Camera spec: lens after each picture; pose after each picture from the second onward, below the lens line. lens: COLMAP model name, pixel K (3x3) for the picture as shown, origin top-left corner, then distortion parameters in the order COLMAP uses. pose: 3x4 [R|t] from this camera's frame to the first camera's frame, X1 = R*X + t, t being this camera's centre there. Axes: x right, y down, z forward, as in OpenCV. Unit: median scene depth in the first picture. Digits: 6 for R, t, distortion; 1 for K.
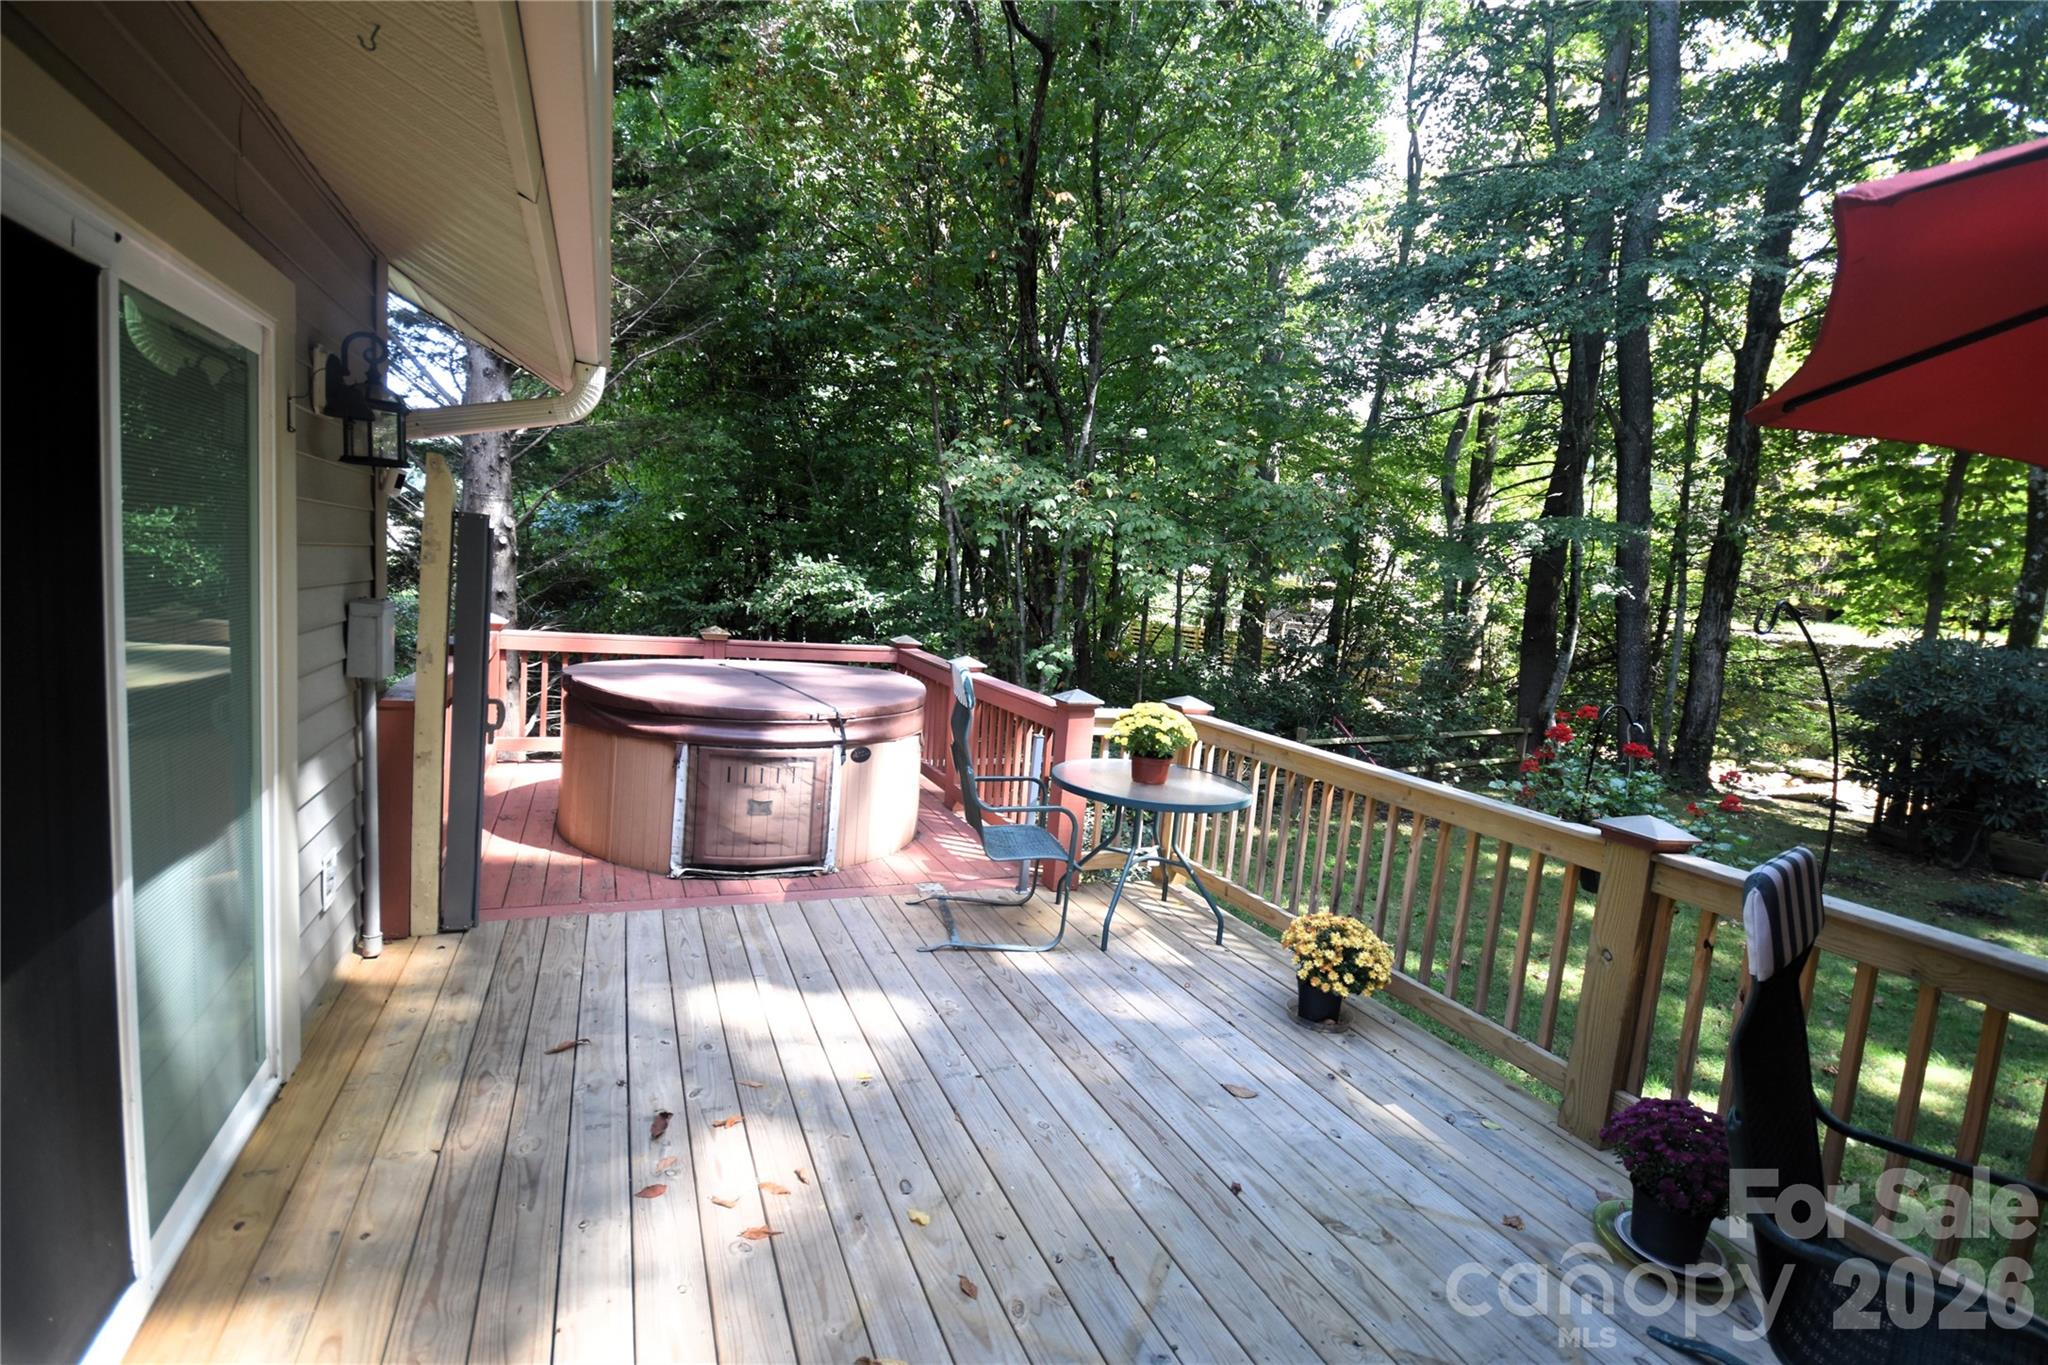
lens RADIAL K [[946.3, 0, 1040.3], [0, 946.3, 677.4], [0, 0, 1]] dist [0.035297, -0.022847]
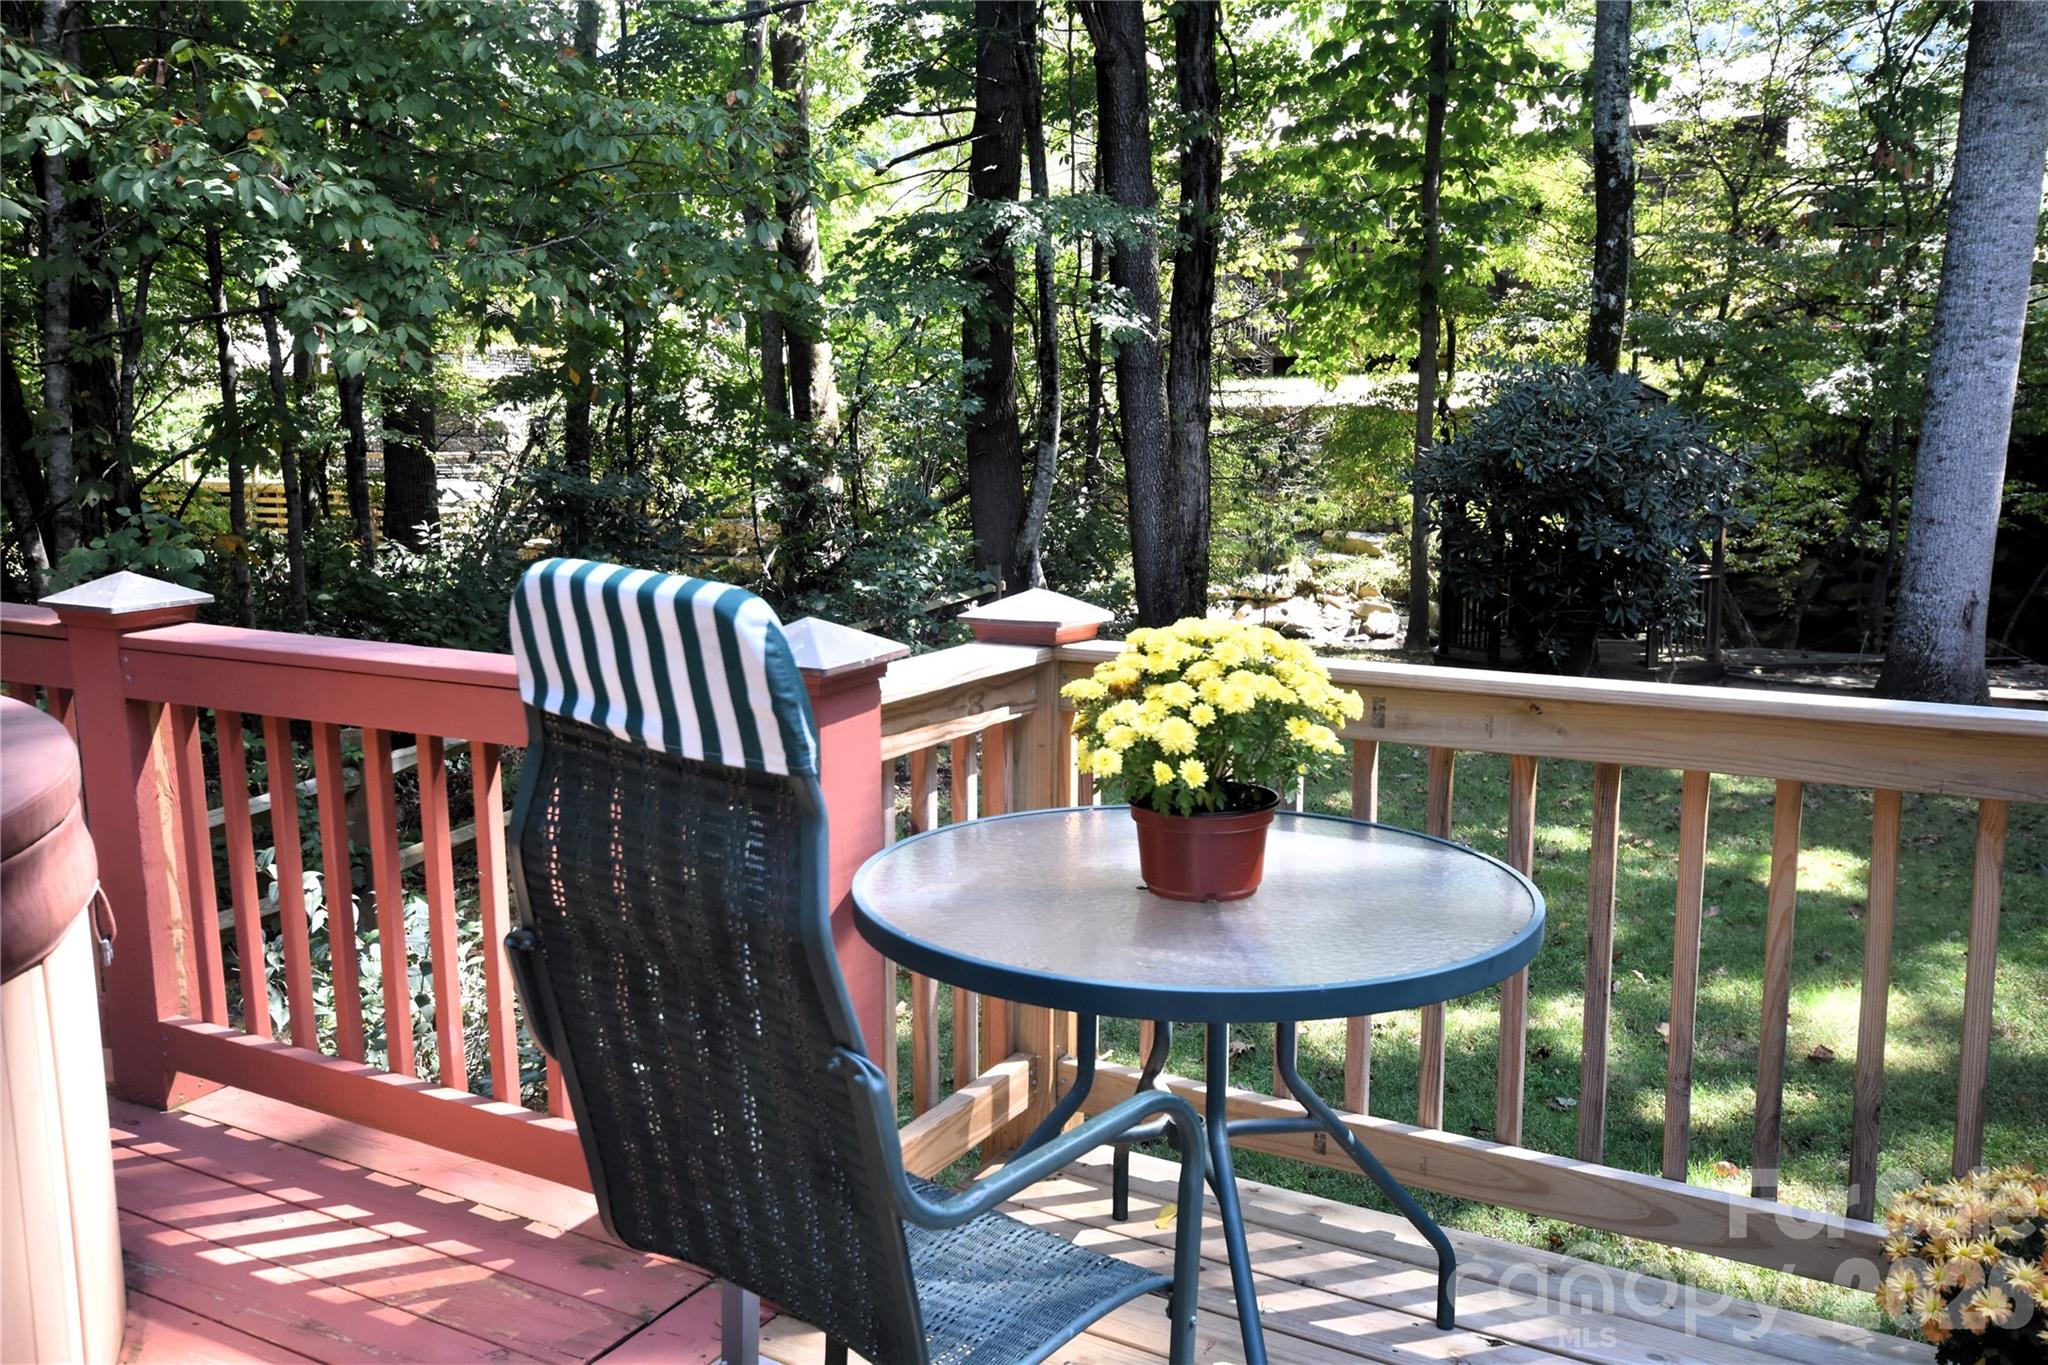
lens RADIAL K [[1674.7, 0, 1028.1], [0, 1674.7, 675.6], [0, 0, 1]] dist [0.010378, 0.036204]
pose [[0.808015, -0.169610, 0.564219, -0.041468], [0.126406, 0.985272, 0.115158, -0.004106], [-0.575441, -0.021728, 0.817554, 0.122415]]
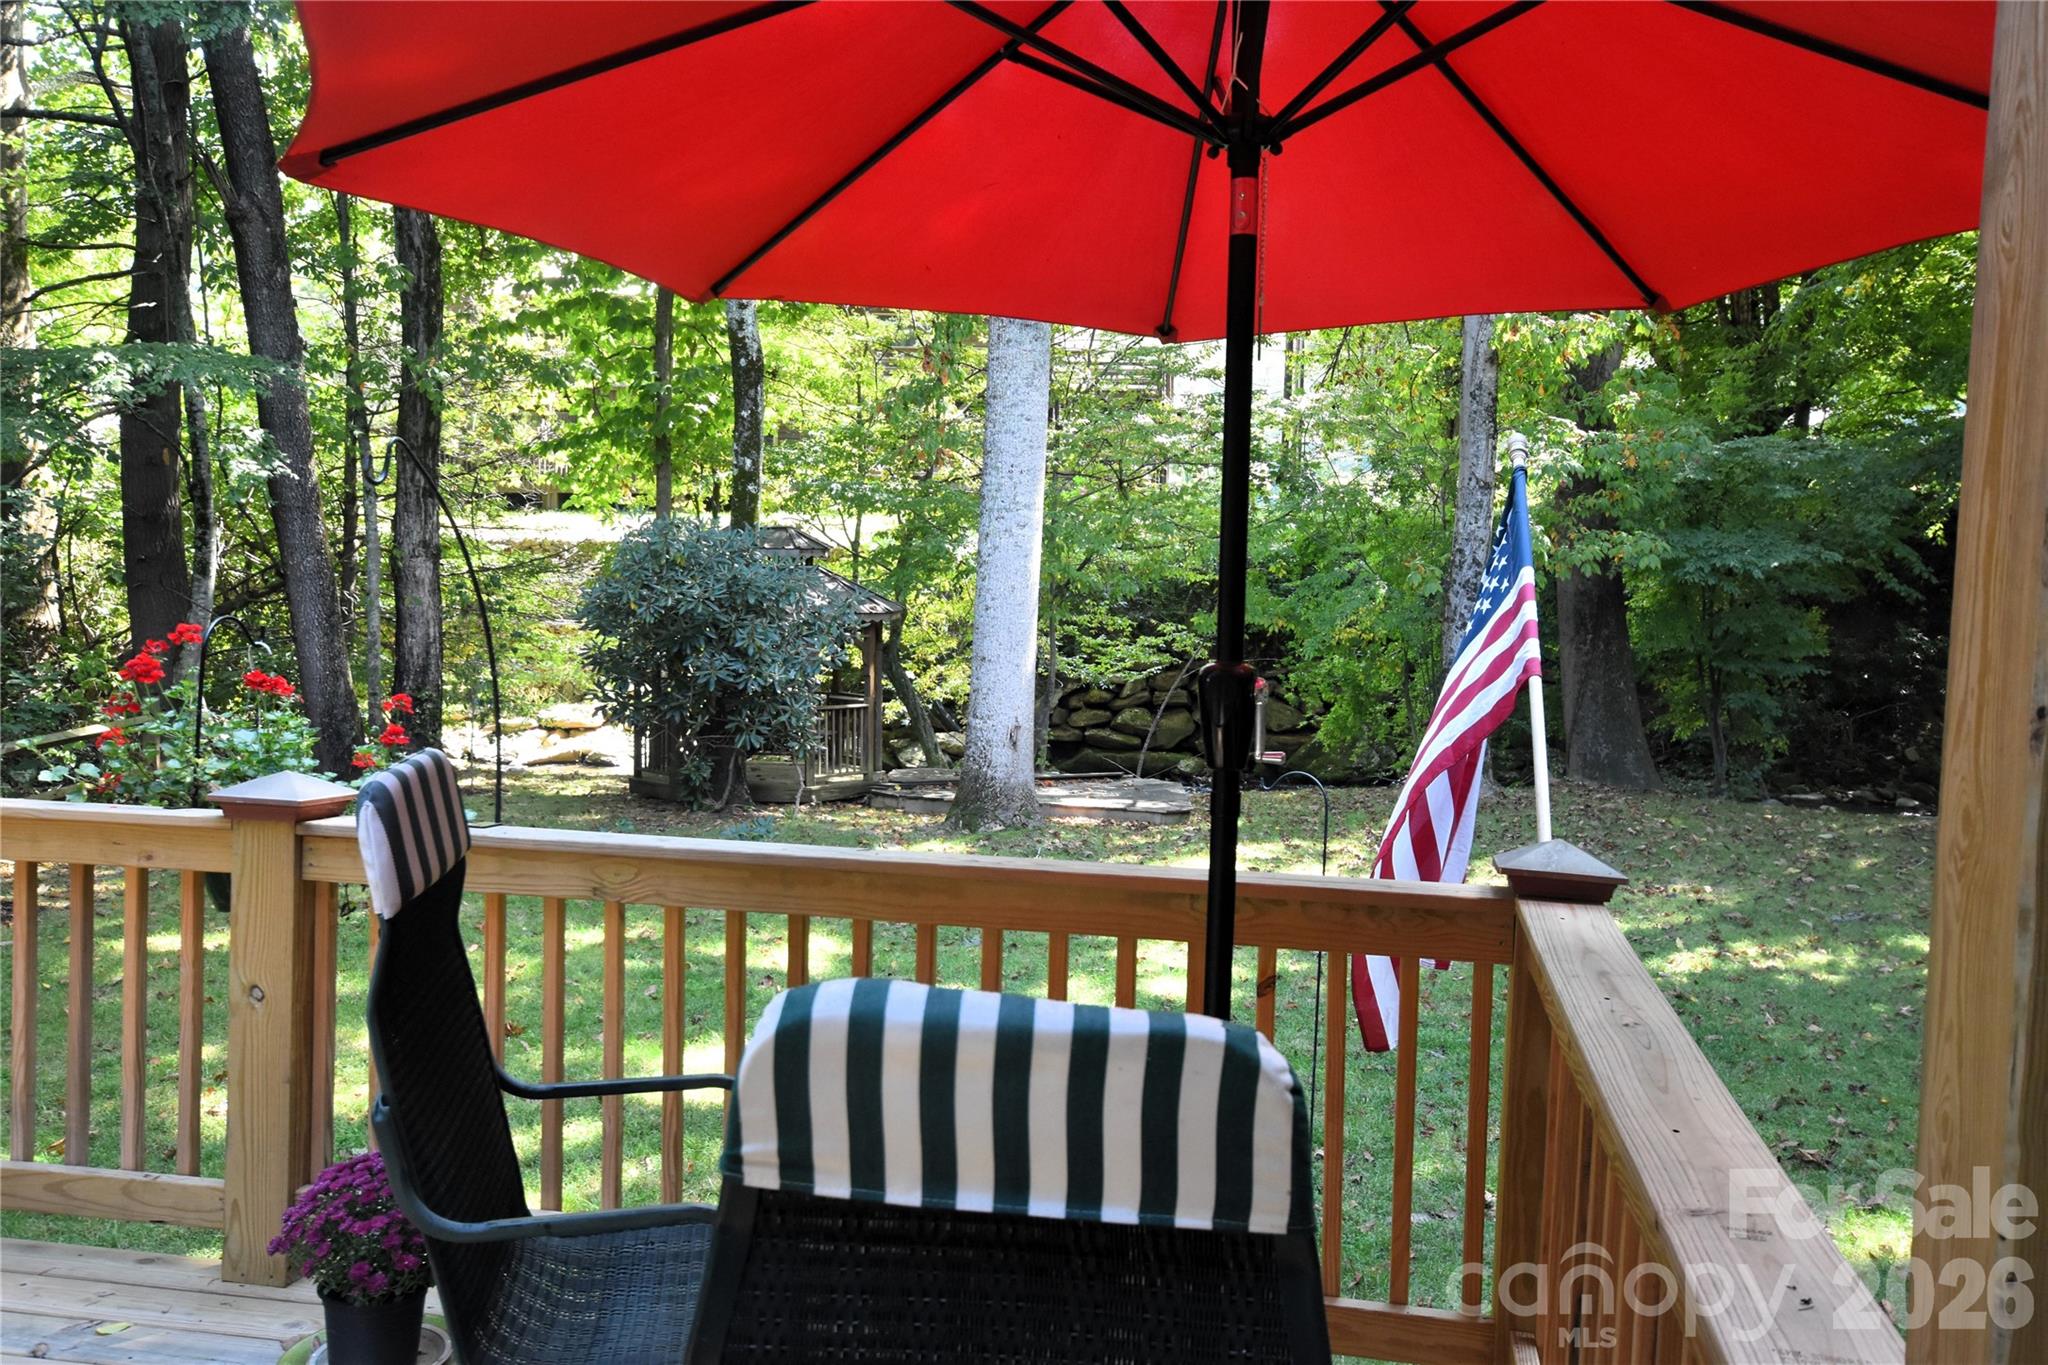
lens RADIAL K [[1674.7, 0, 1028.1], [0, 1674.7, 675.6], [0, 0, 1]] dist [0.010378, 0.036204]
pose [[0.576348, -0.125488, 0.807512, -0.000702], [0.104995, 0.991321, 0.079114, 0.004182], [-0.810432, 0.039188, 0.584521, -0.011872]]
